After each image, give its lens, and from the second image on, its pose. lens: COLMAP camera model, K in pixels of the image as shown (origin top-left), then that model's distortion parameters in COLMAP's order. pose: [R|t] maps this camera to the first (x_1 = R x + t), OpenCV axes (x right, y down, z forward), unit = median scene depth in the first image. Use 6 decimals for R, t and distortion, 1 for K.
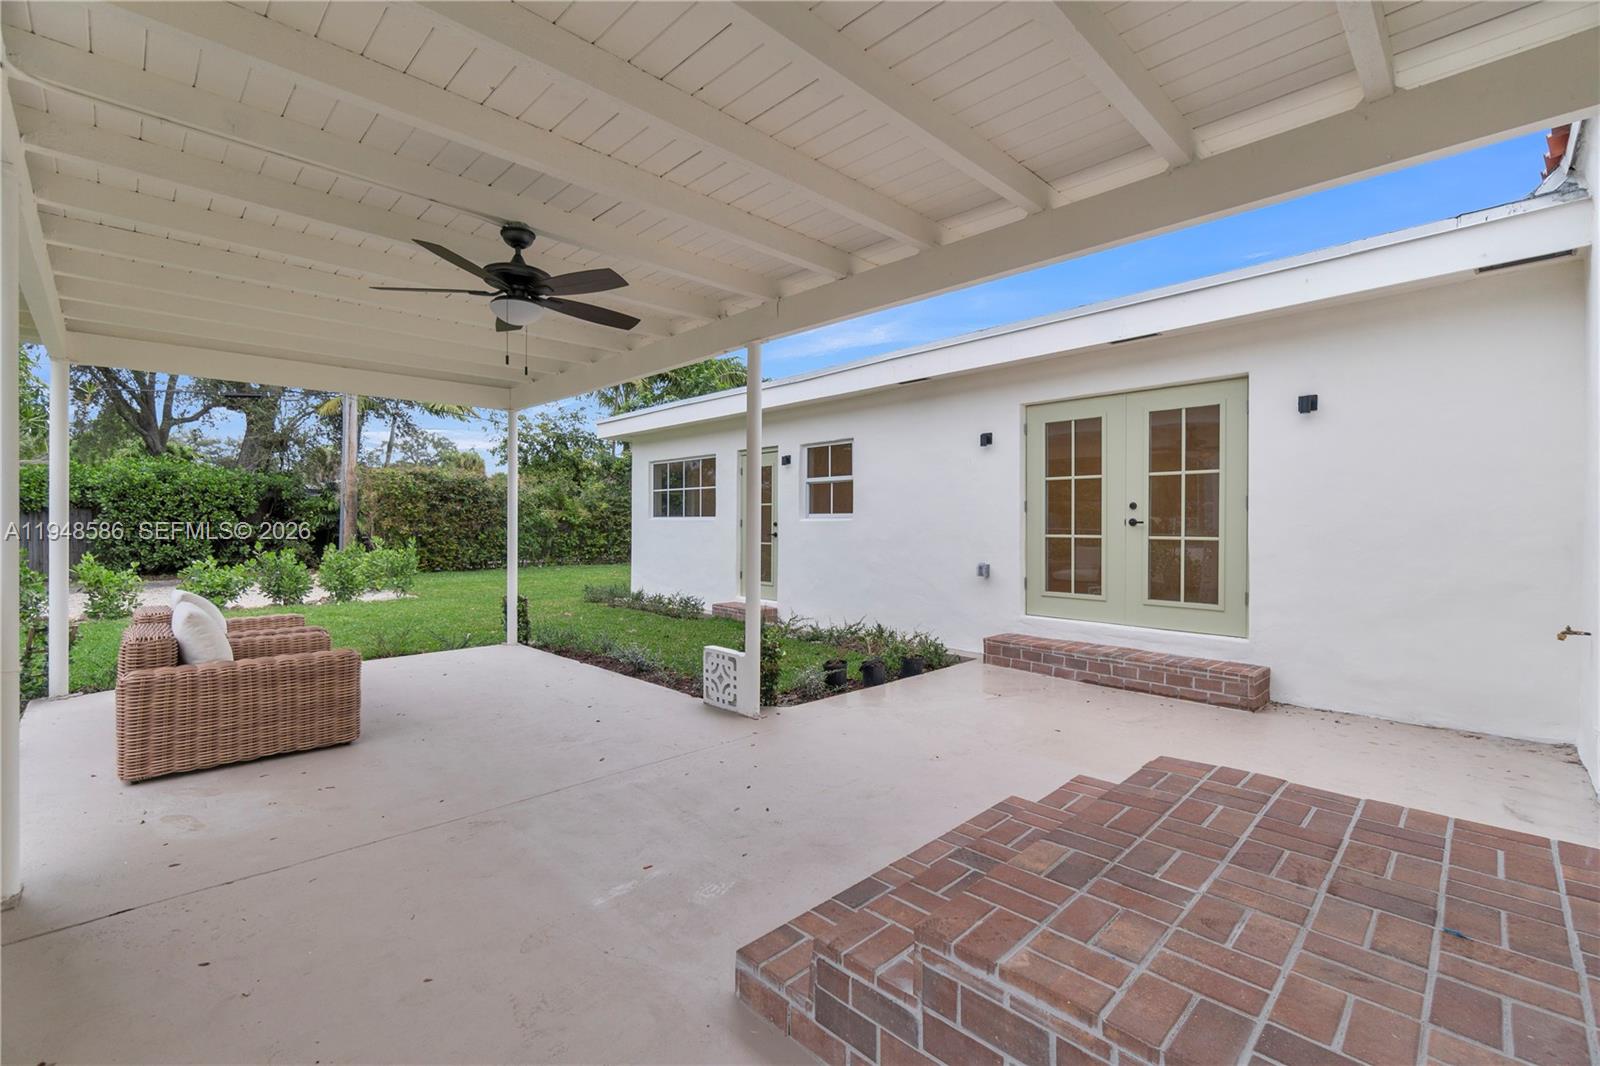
lens RADIAL K [[690.1, 0, 792.8], [0, 690.1, 529.7], [0, 0, 1]] dist [0.002737, 0.000096]
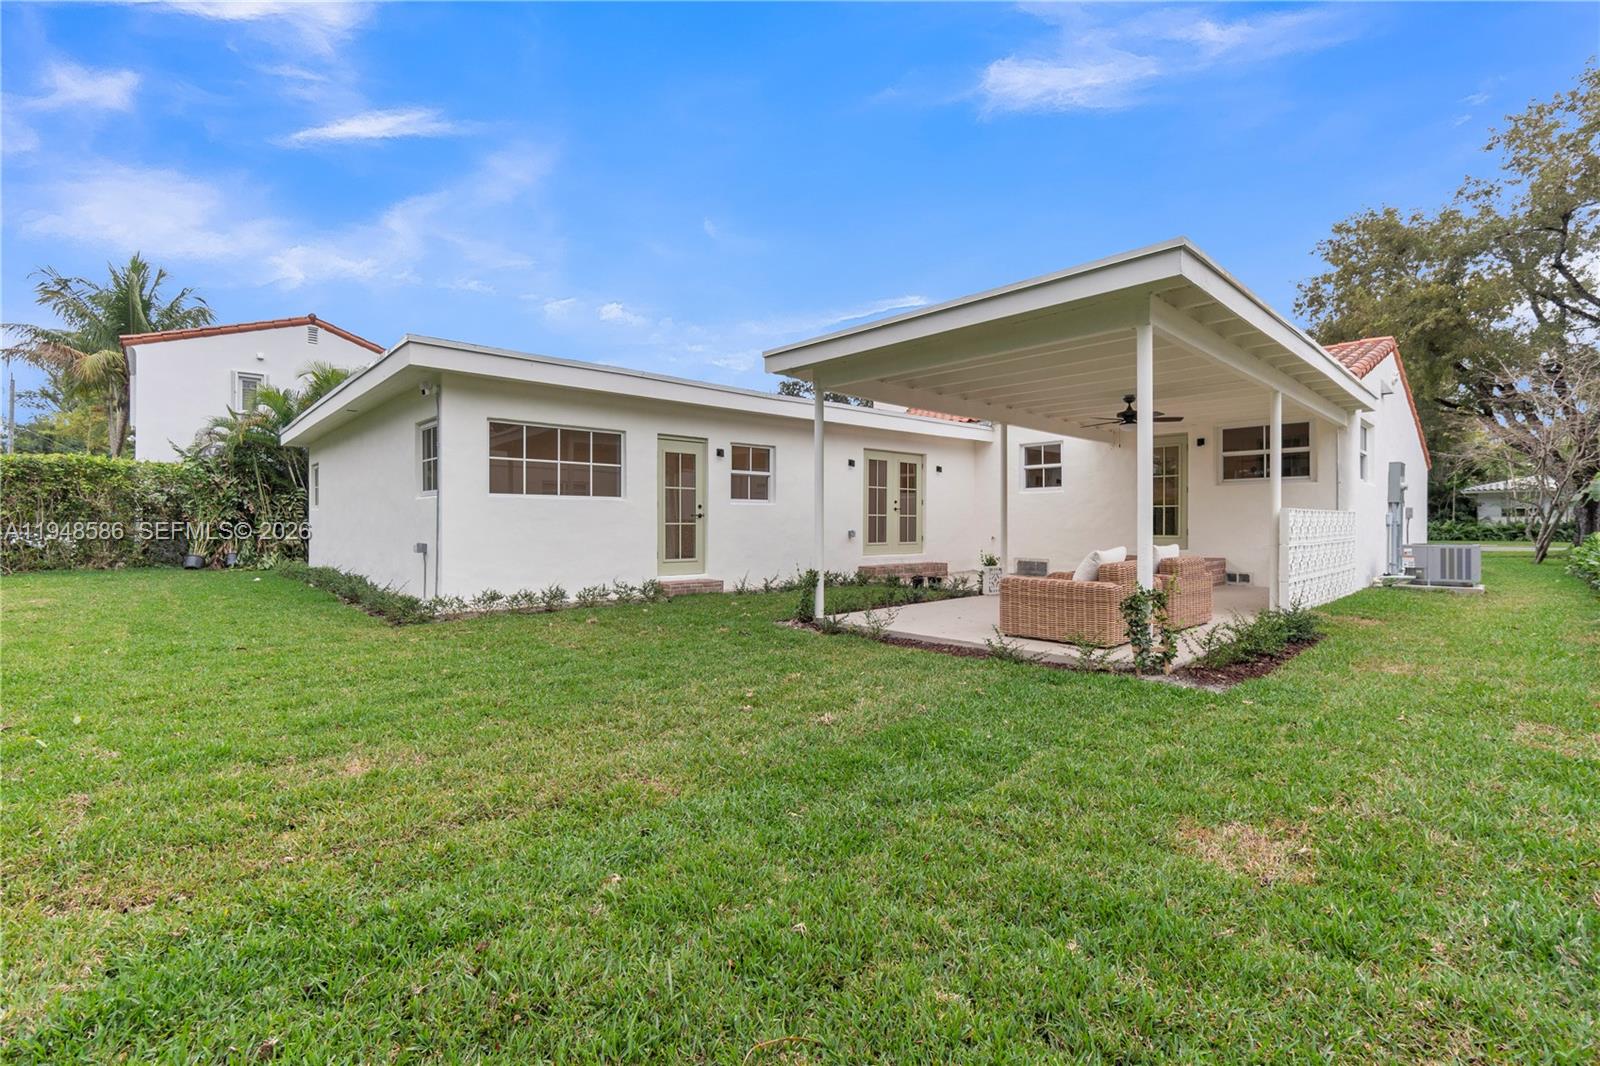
lens RADIAL K [[690.1, 0, 801.2], [0, 690.1, 525.8], [0, 0, 1]] dist [0.002737, 0.000096]
pose [[0.029607, -0.012906, 0.999478, -1.290043], [-0.000263, 0.999917, 0.012919, 0.010960], [-0.999562, -0.000645, 0.029601, 0.887410]]
